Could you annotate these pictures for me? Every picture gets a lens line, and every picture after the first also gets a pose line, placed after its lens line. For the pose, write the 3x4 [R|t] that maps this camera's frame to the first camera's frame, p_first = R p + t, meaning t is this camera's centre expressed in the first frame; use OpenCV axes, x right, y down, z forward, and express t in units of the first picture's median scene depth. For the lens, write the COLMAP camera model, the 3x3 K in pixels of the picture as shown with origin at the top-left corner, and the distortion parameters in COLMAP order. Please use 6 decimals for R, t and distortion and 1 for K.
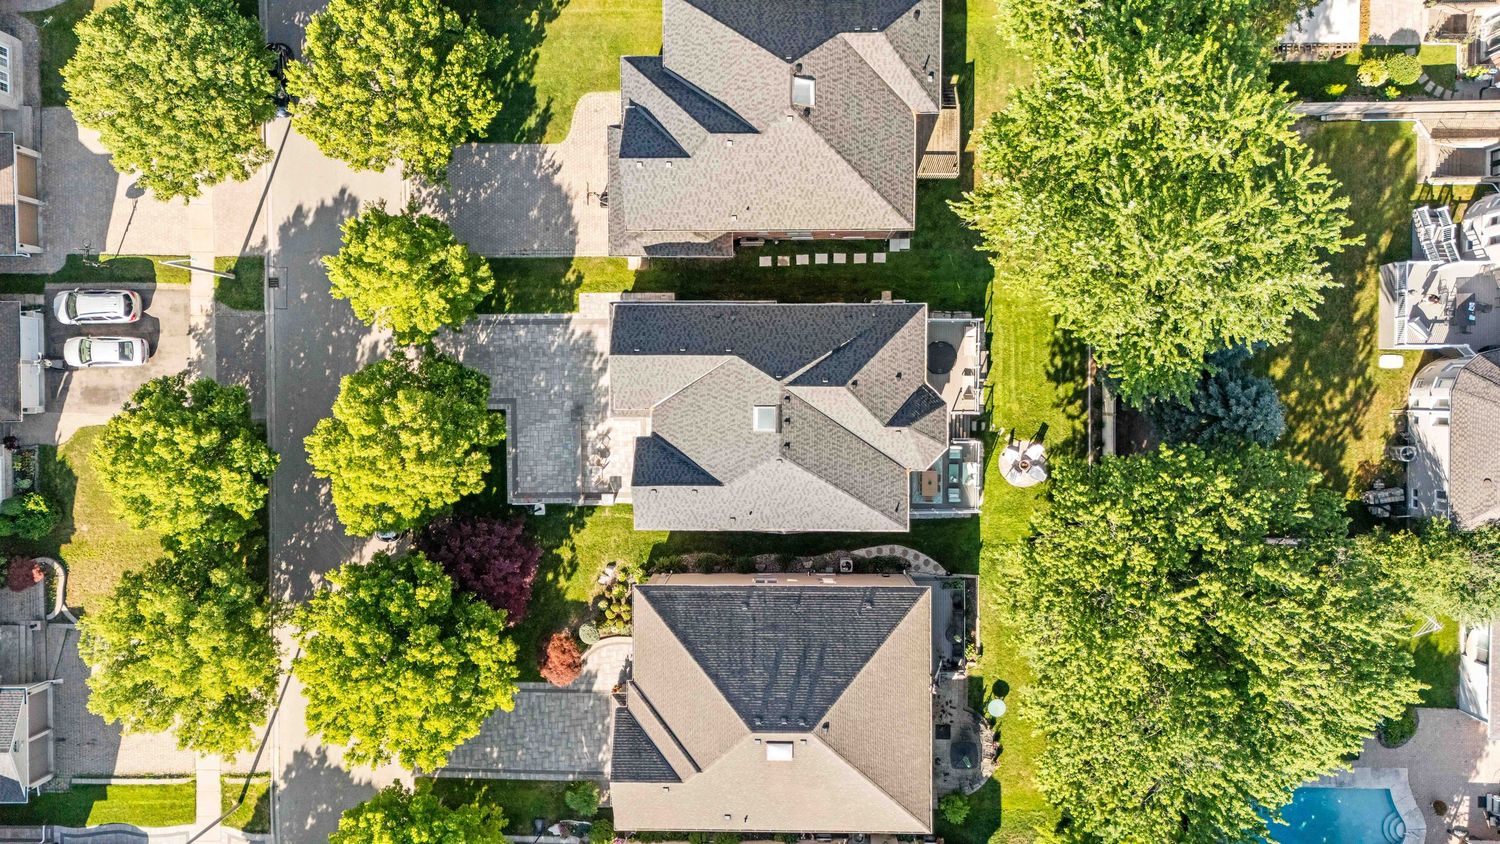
lens RADIAL K [[1085.7, 0, 742.7], [0, 1085.7, 419.2], [0, 0, 1]] dist [0.057311, -0.053681]
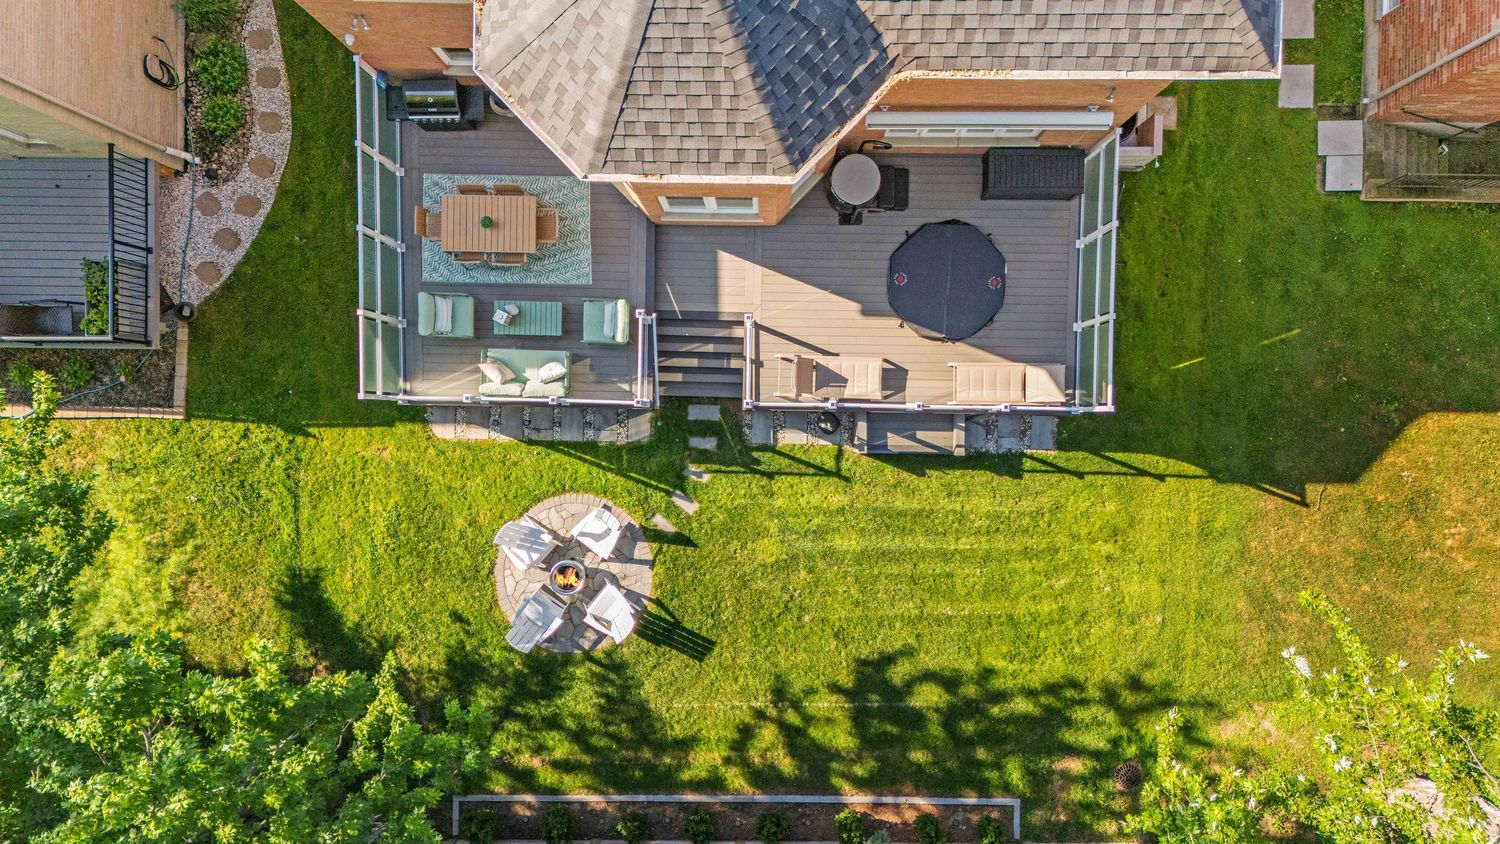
lens RADIAL K [[1085.7, 0, 751.2], [0, 1085.7, 428.5], [0, 0, 1]] dist [0.057311, -0.053681]
pose [[-0.011093, 0.998980, 0.043770, 0.208451], [-0.999930, -0.010897, -0.004713, -0.005197], [-0.004231, -0.043819, 0.999031, 0.721655]]
